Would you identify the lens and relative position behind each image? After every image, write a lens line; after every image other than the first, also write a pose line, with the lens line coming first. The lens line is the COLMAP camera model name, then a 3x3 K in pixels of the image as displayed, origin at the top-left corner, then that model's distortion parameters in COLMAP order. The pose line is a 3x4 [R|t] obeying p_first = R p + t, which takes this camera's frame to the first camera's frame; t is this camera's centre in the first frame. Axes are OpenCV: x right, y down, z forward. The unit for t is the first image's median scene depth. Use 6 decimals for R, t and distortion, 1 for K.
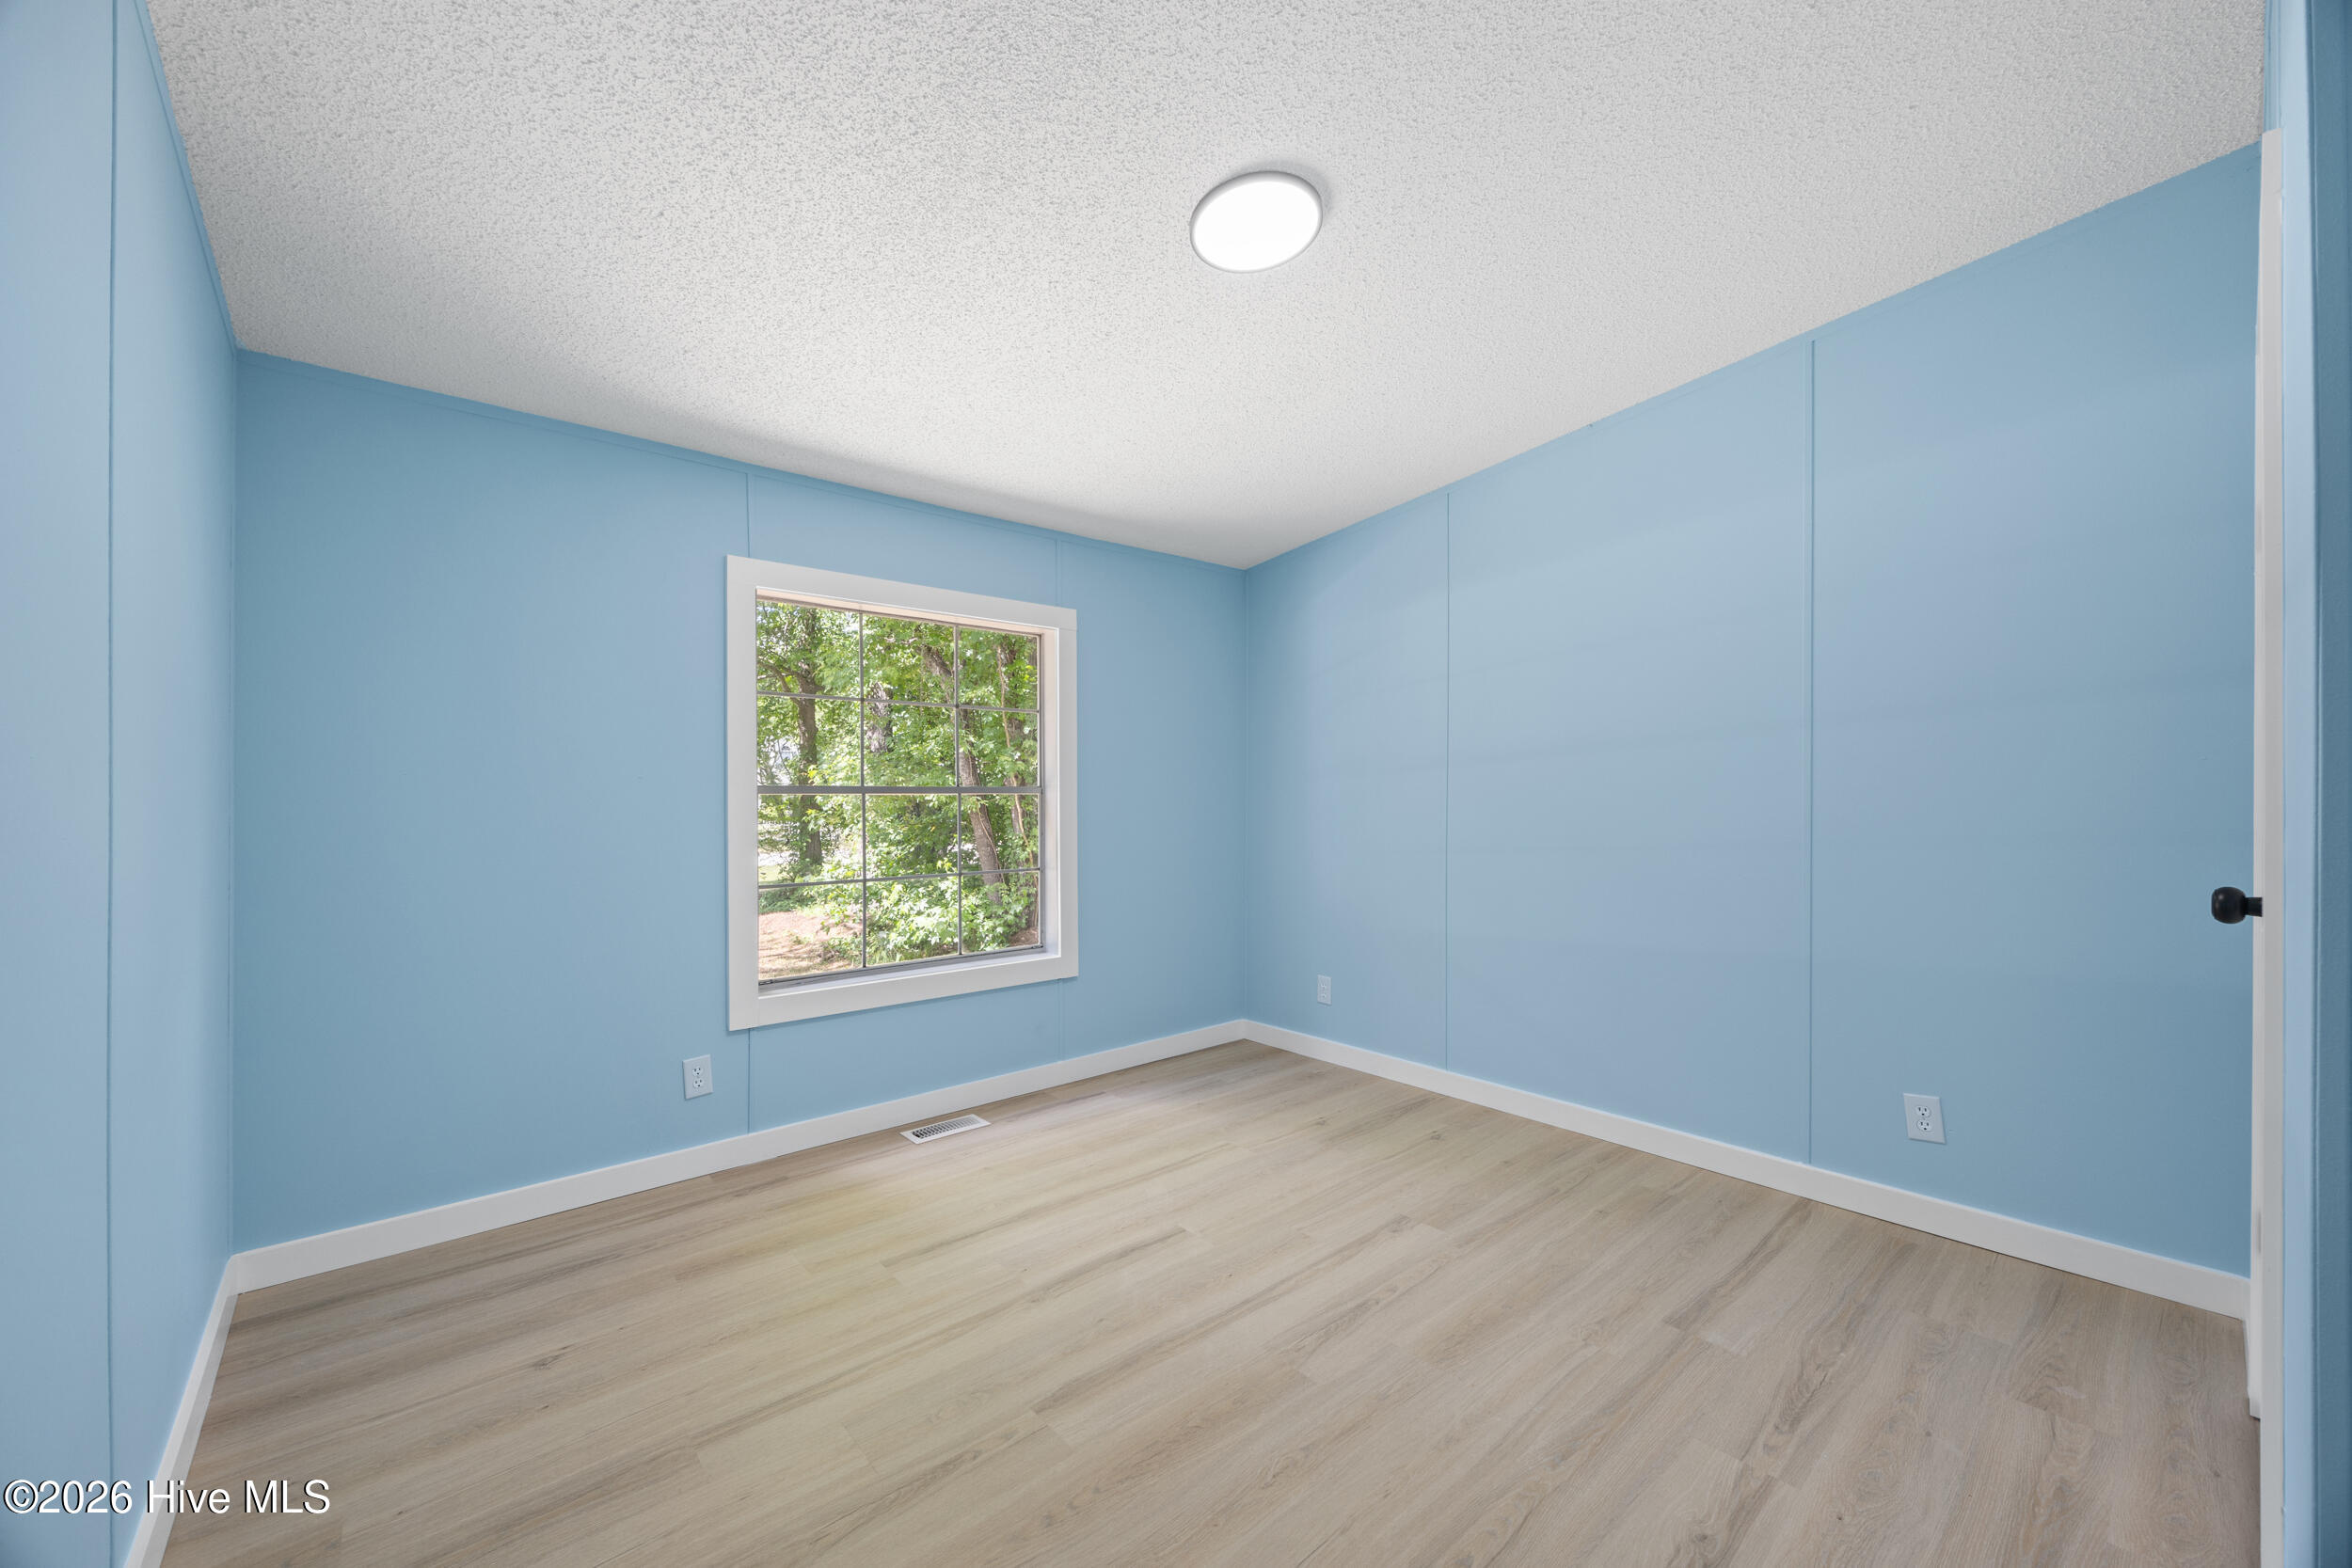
lens RADIAL K [[893.3, 0, 1168.0], [0, 893.3, 791.6], [0, 0, 1]] dist [0.000223, 0.000139]
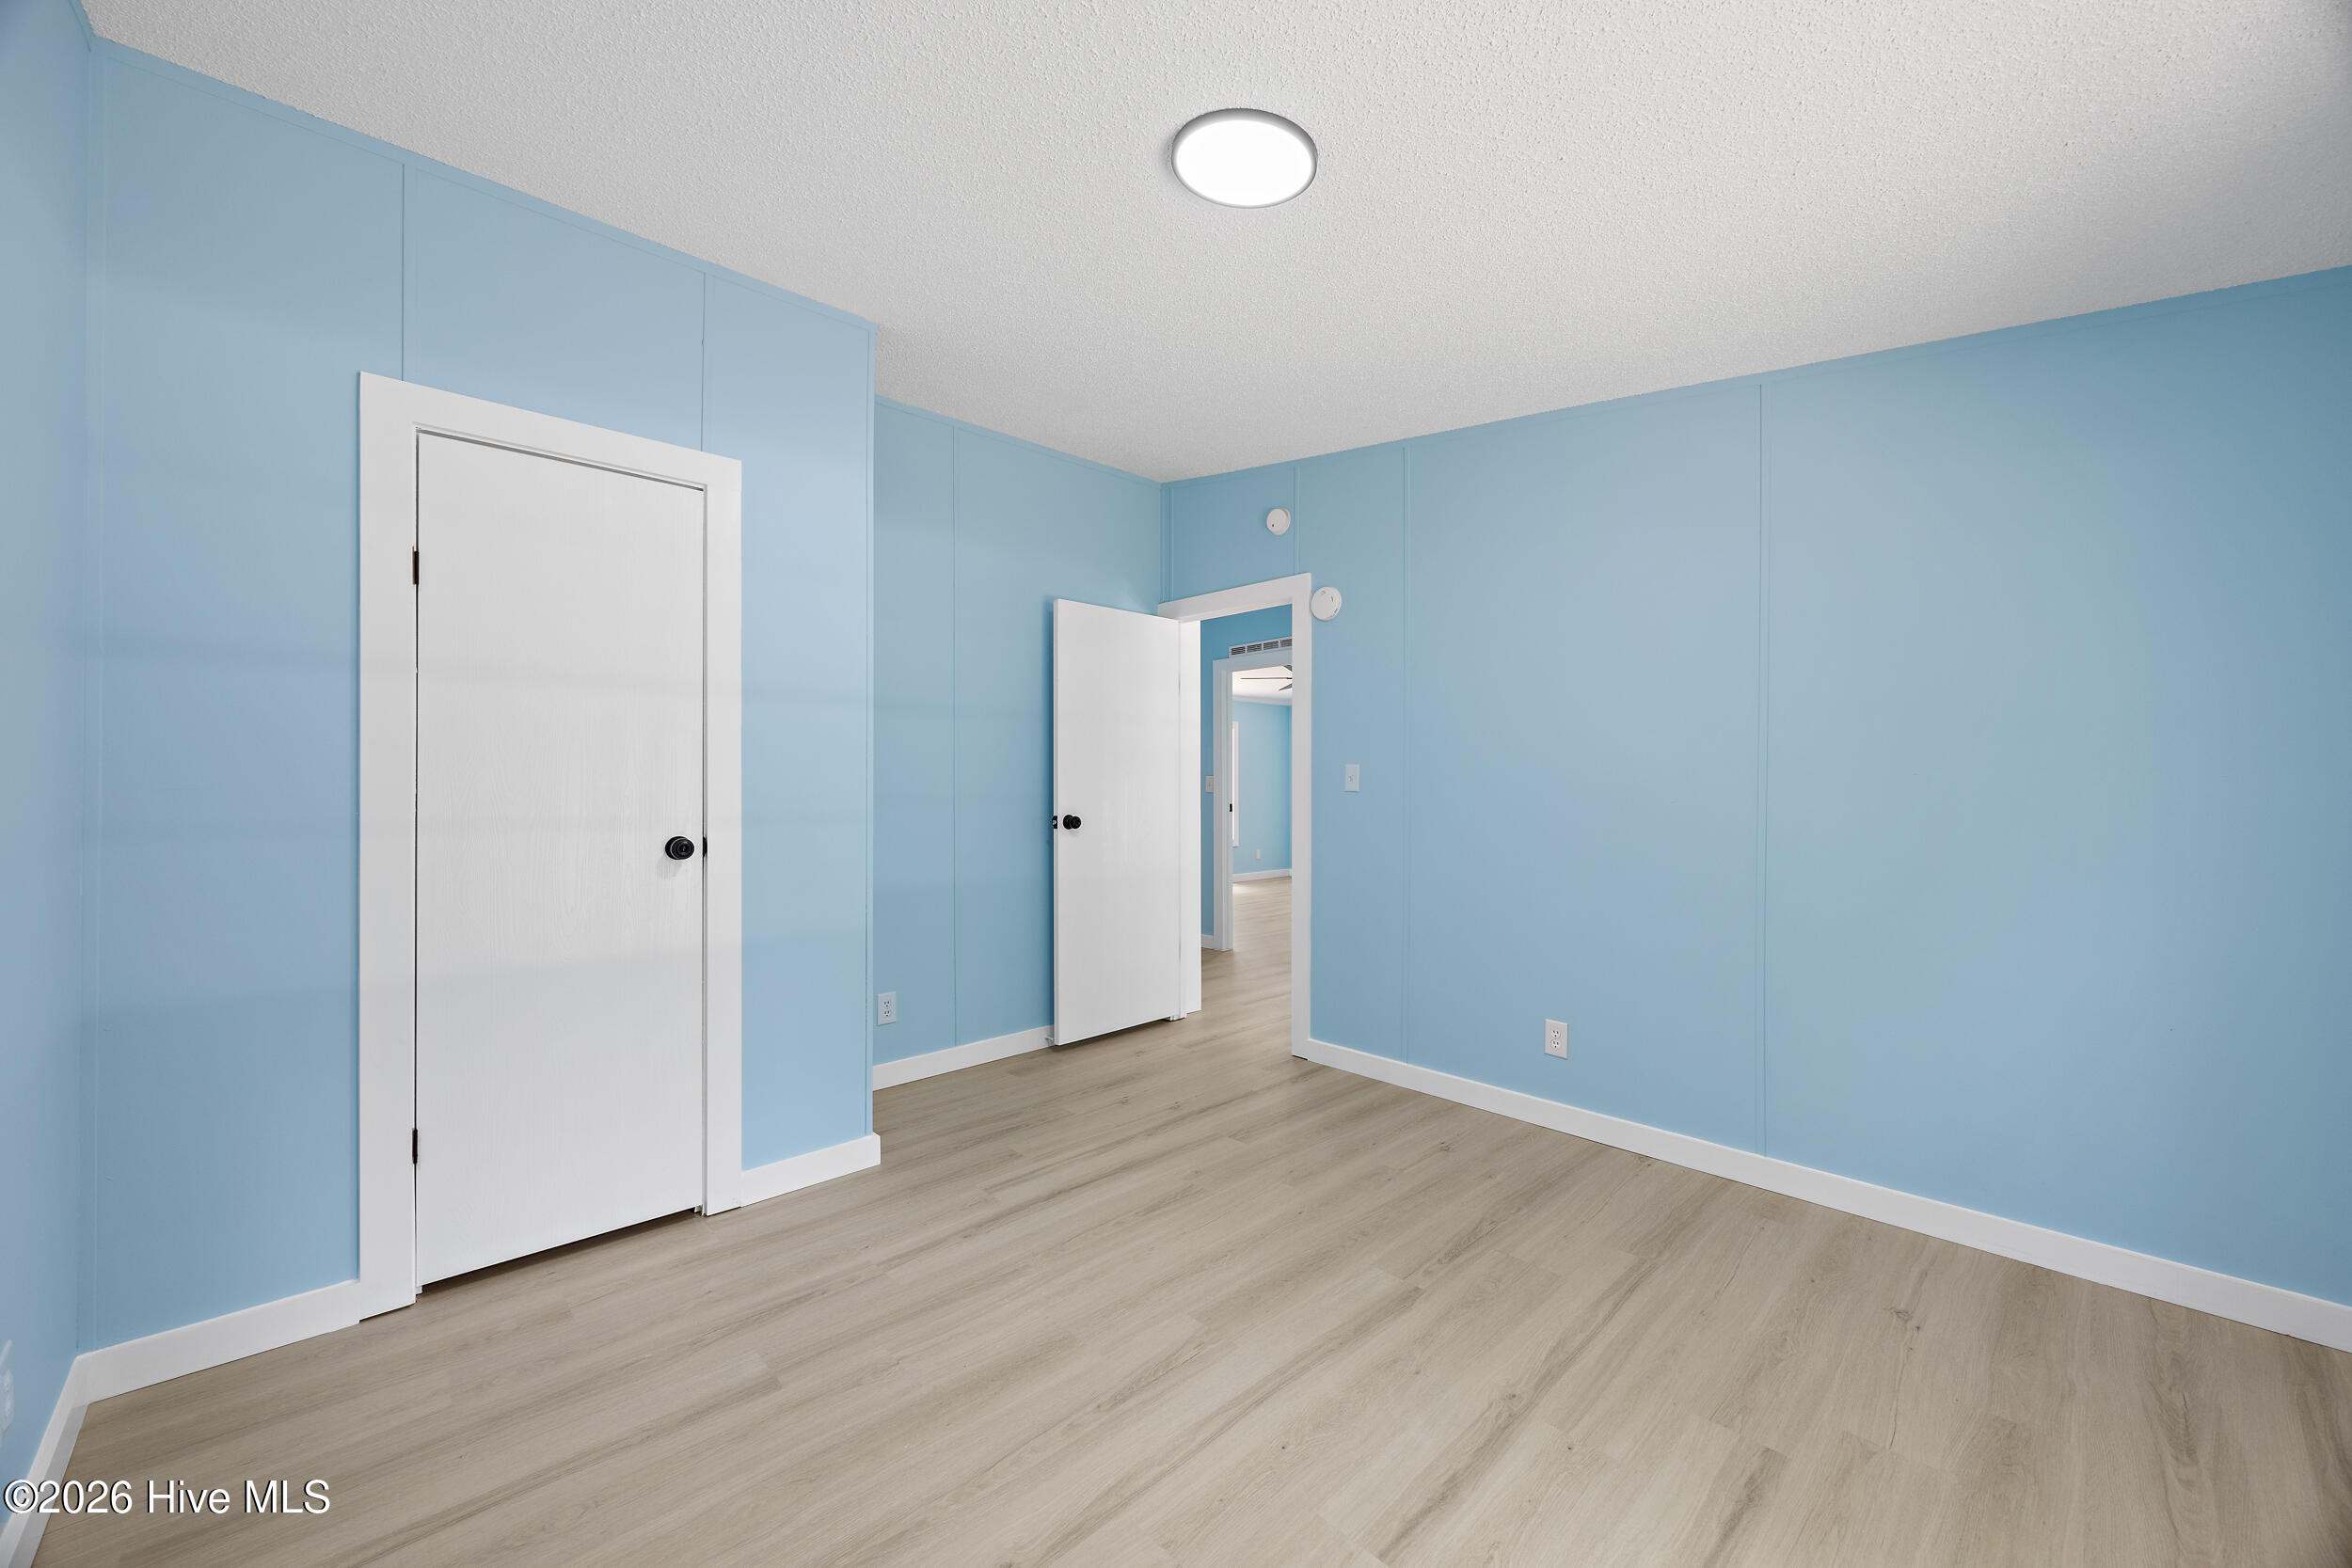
lens RADIAL K [[893.3, 0, 1182.9], [0, 893.3, 785.5], [0, 0, 1]] dist [0.000223, 0.000139]
pose [[-0.997907, -0.000270, -0.064672, 0.220126], [-0.000042, 0.999994, -0.003515, 0.006833], [0.064672, -0.003505, -0.997900, 1.903657]]
